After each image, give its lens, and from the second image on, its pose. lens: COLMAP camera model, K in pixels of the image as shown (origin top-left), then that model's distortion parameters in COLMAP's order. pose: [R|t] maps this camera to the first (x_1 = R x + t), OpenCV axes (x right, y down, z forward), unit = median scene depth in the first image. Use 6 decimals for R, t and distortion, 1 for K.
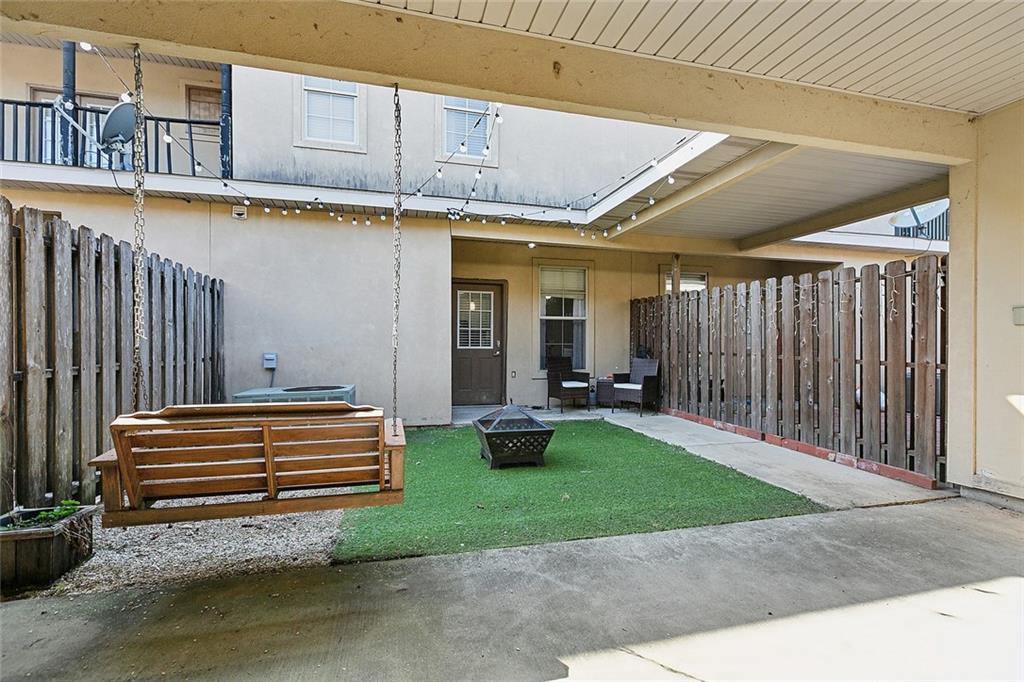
lens RADIAL K [[452.4, 0, 508.5], [0, 452.4, 344.7], [0, 0, 1]] dist [-0.000582, 0.000779]
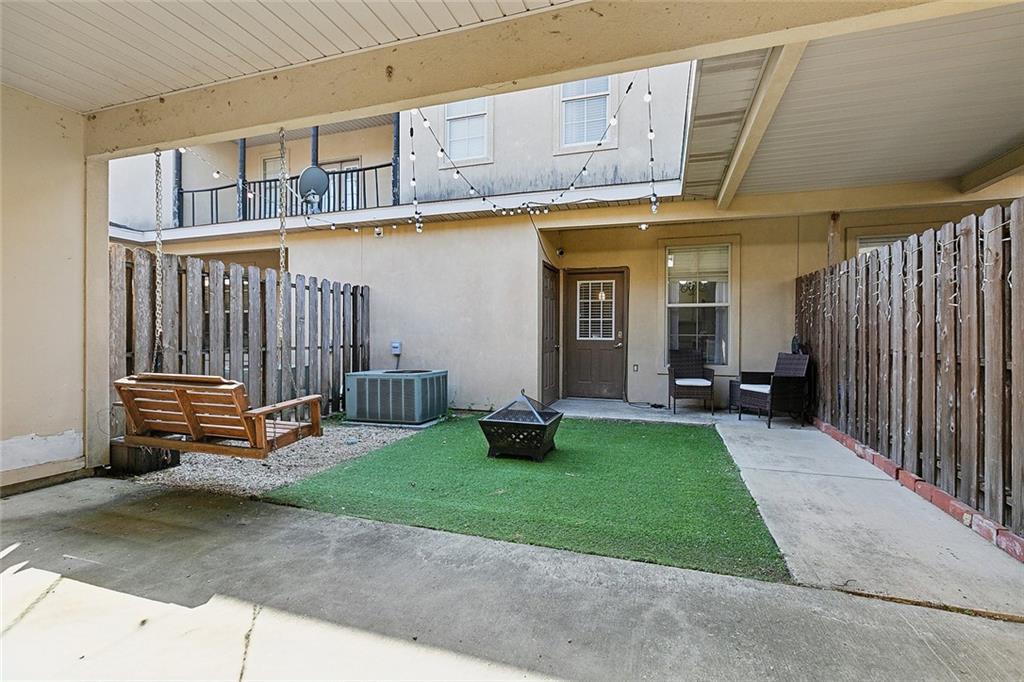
lens RADIAL K [[452.4, 0, 511.2], [0, 452.4, 336.7], [0, 0, 1]] dist [-0.000582, 0.000779]
pose [[0.841959, 0.001909, -0.539539, 0.498107], [-0.001296, 0.999998, 0.001515, 0.000657], [0.539540, -0.000576, 0.841960, 0.145370]]
